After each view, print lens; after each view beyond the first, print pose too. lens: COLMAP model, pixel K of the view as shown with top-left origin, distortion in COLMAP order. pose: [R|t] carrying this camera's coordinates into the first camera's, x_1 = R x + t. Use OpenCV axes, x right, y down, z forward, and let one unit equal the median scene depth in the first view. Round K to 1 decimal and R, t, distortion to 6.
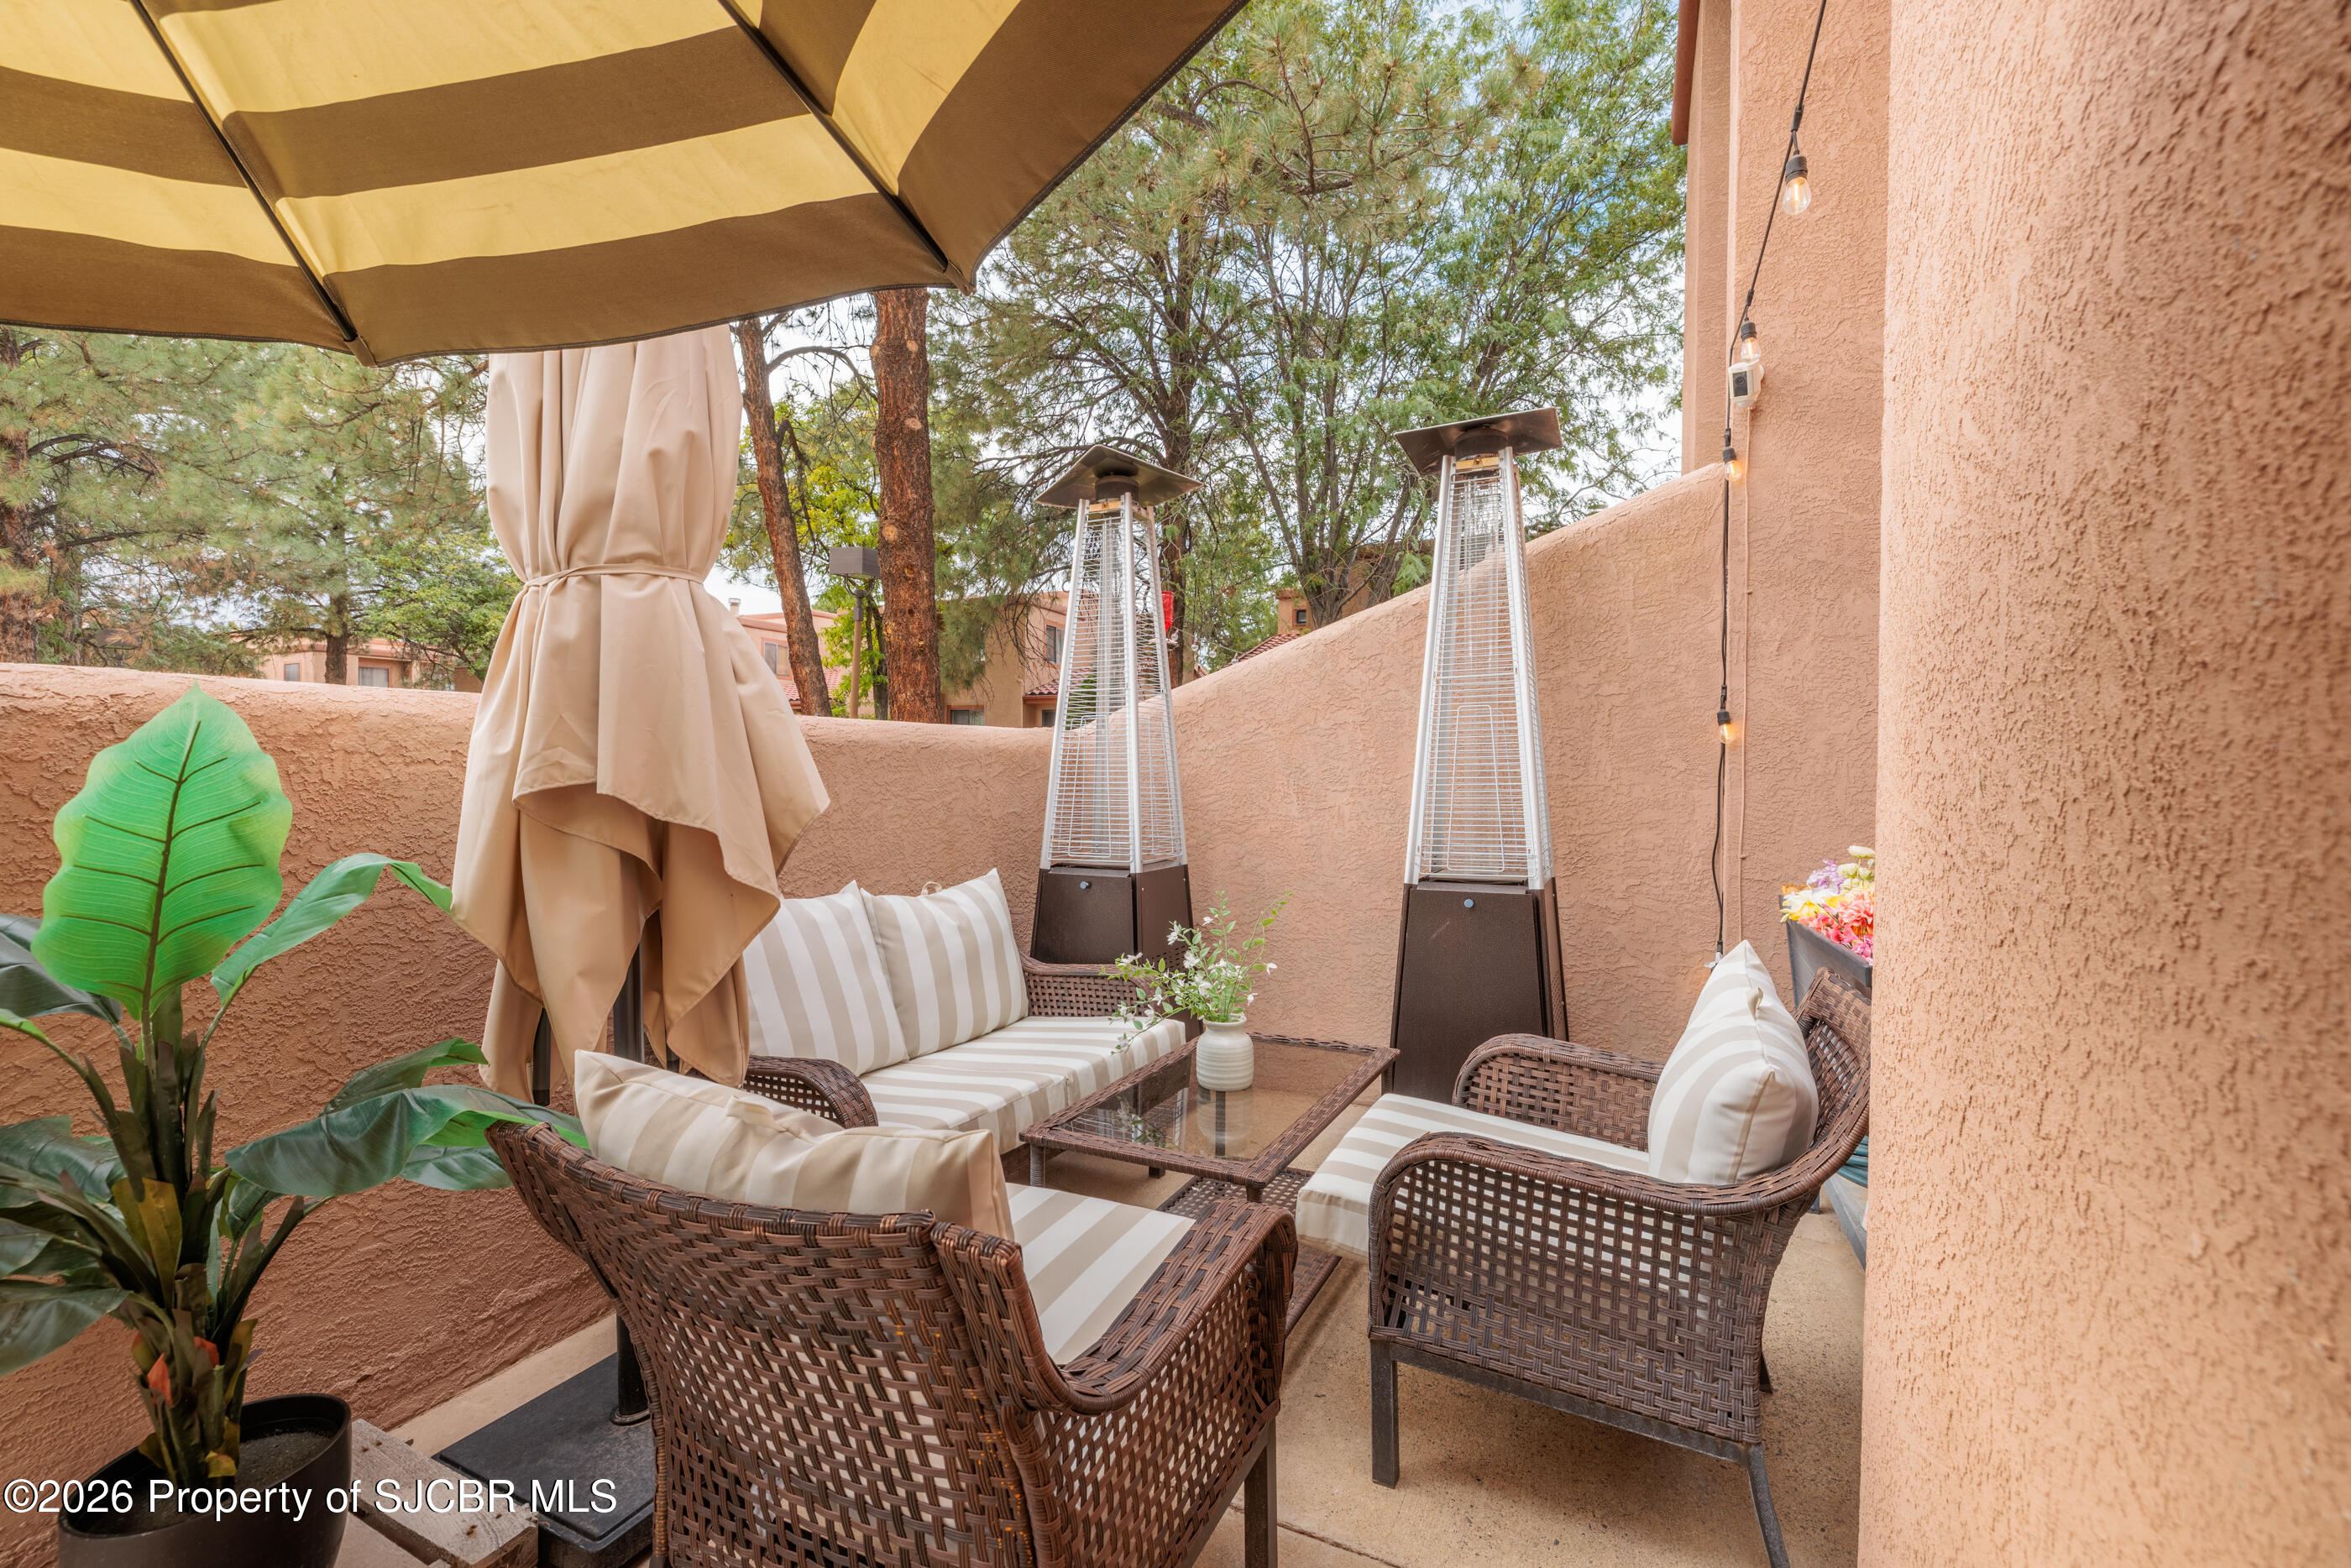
lens RADIAL K [[981.0, 0, 1179.1], [0, 981.0, 774.3], [0, 0, 1]] dist [0.003017, 0.000028]
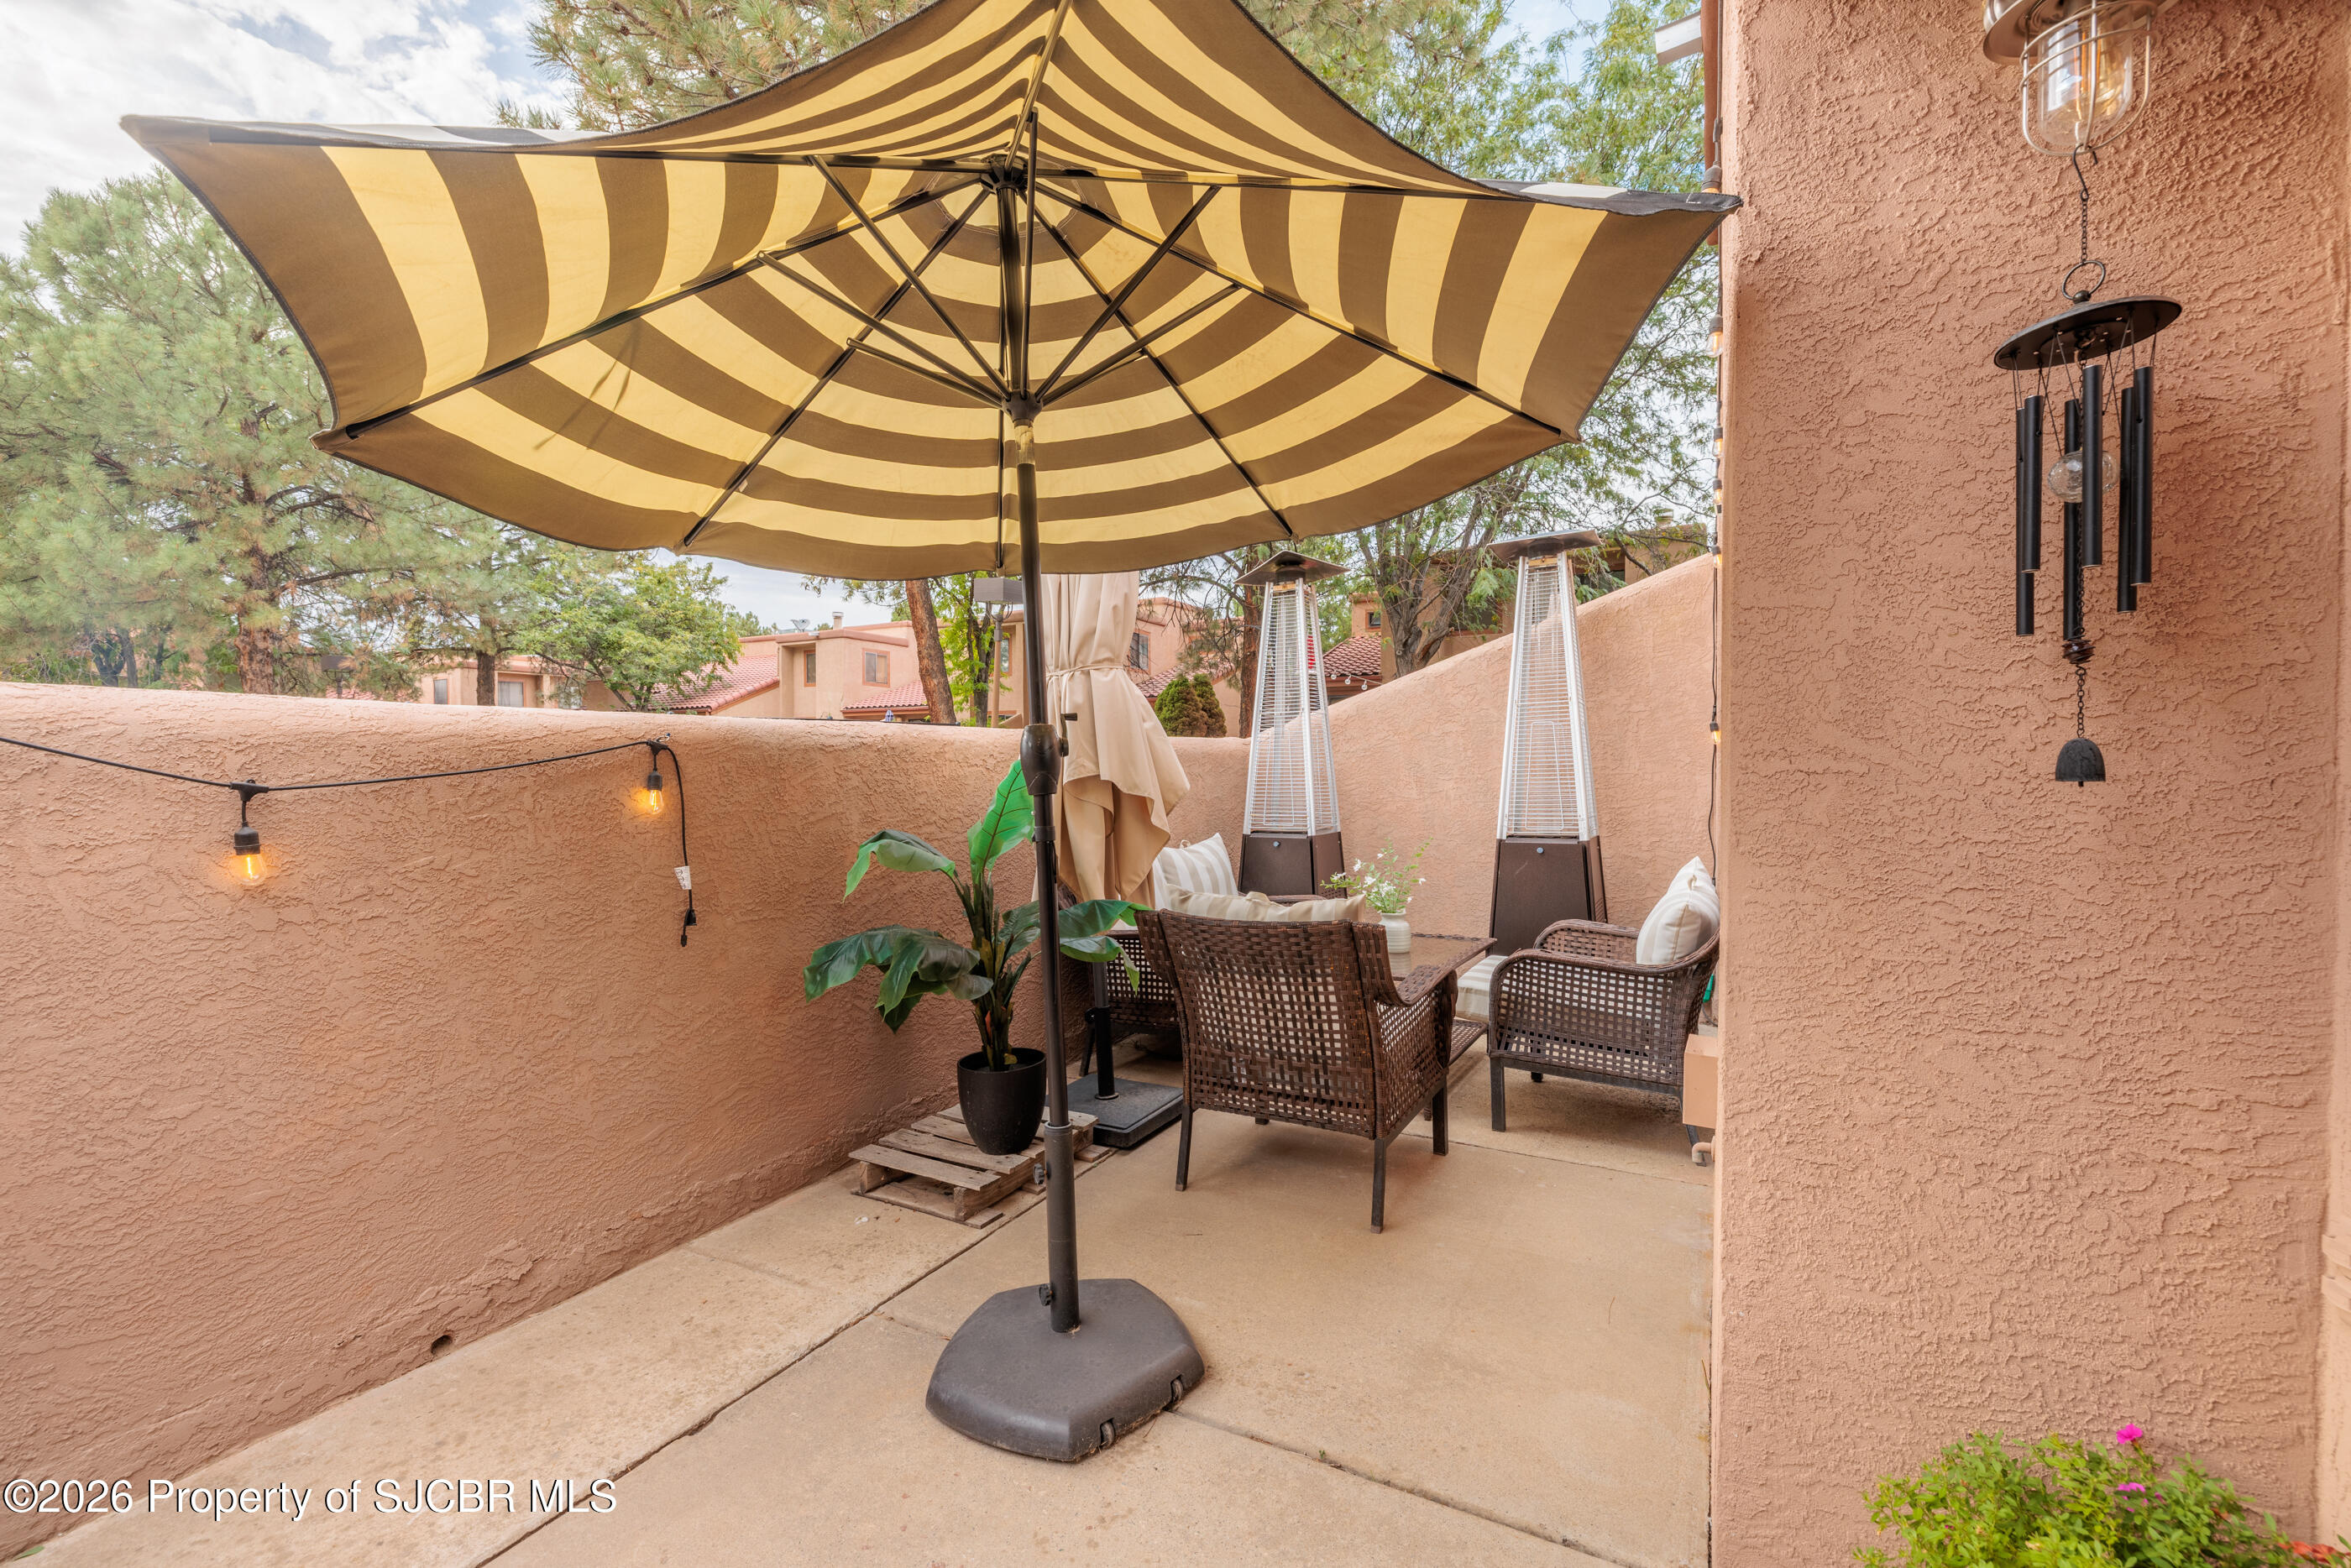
lens RADIAL K [[981.0, 0, 1179.1], [0, 981.0, 774.3], [0, 0, 1]] dist [0.003017, 0.000028]
pose [[0.997821, -0.010306, -0.065166, -0.149091], [0.010409, 0.999945, 0.001234, 0.003413], [0.065150, -0.001910, 0.997874, -0.507624]]
